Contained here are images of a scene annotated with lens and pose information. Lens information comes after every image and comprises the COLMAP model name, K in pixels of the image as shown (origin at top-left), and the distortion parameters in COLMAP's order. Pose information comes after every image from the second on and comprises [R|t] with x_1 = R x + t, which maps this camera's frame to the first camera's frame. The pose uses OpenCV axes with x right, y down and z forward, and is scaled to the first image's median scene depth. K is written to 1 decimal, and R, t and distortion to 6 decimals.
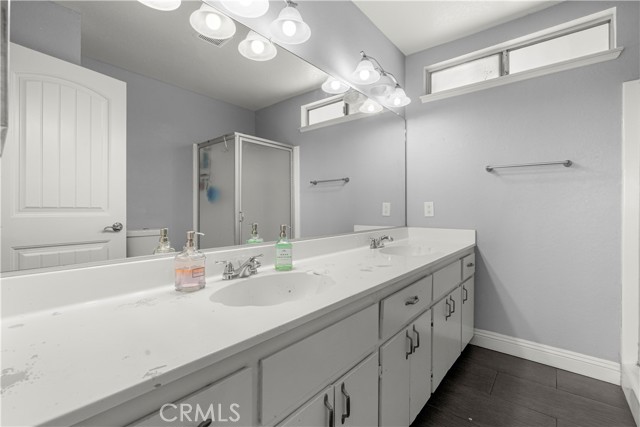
lens RADIAL K [[289.9, 0, 320.0], [0, 289.9, 213.5], [0, 0, 1]] dist [-0.000495, -0.000056]
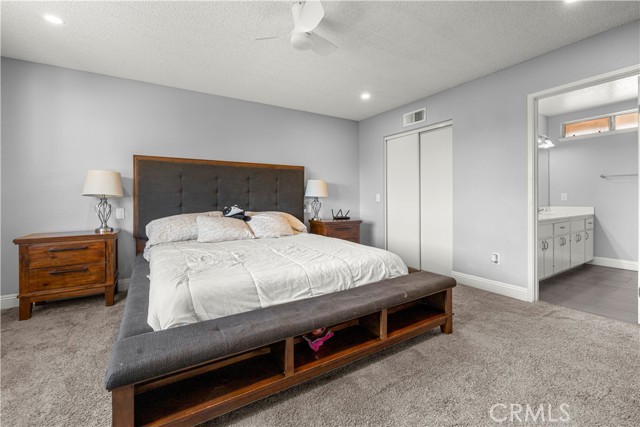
lens RADIAL K [[273.3, 0, 319.9], [0, 273.3, 202.7], [0, 0, 1]] dist [0.002687, 0.000419]
pose [[0.947611, -0.003486, -0.319407, -0.683957], [0.003522, 0.999994, -0.000466, 0.022427], [0.319407, -0.000684, 0.947618, -1.464273]]
